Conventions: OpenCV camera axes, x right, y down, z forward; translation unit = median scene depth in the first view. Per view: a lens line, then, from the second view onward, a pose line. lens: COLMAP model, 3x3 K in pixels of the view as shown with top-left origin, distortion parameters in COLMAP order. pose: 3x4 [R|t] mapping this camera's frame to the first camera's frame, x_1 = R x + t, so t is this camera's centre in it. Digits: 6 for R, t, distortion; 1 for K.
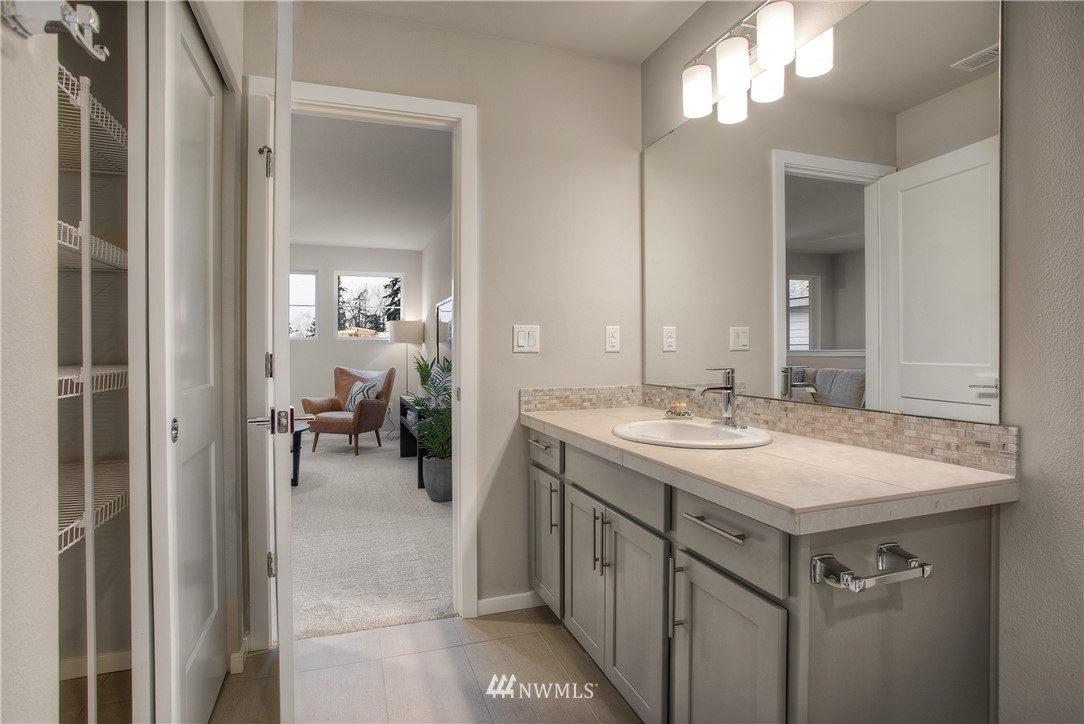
lens RADIAL K [[523.7, 0, 545.1], [0, 523.7, 354.4], [0, 0, 1]] dist [-0.039528, 0.010881]
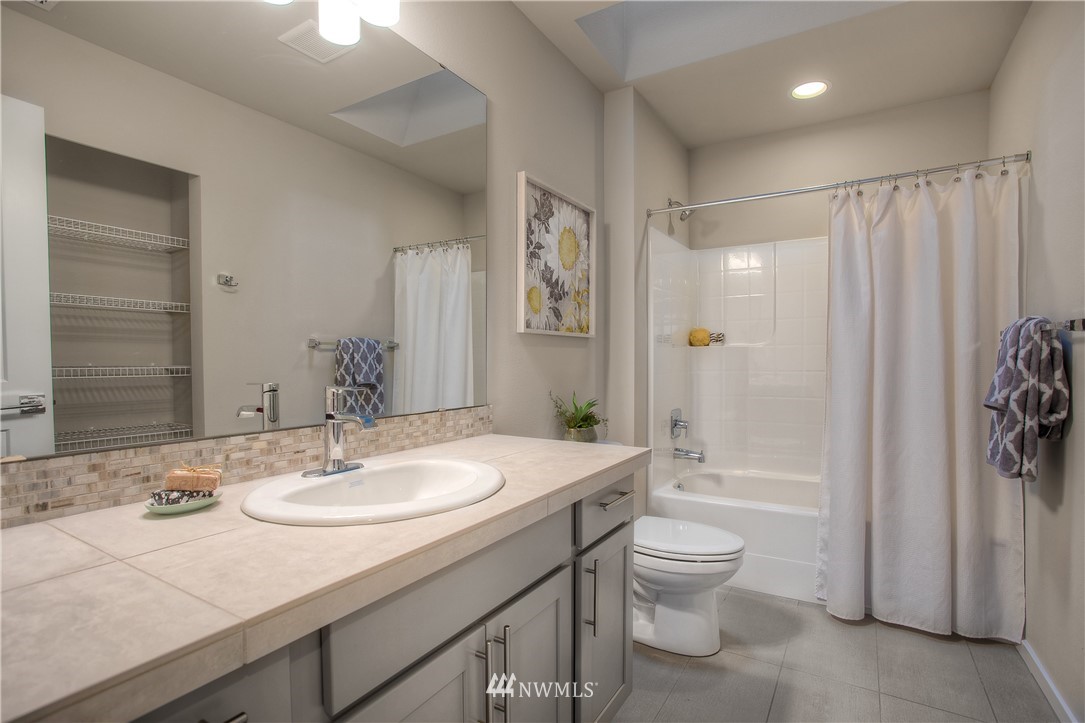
lens RADIAL K [[524.2, 0, 542.0], [0, 524.2, 360.2], [0, 0, 1]] dist [-0.039528, 0.010881]
pose [[-0.643906, -0.000926, 0.765104, -0.415819], [0.001084, 0.999997, 0.002122, -0.009672], [-0.765104, 0.002196, -0.643903, 1.530184]]
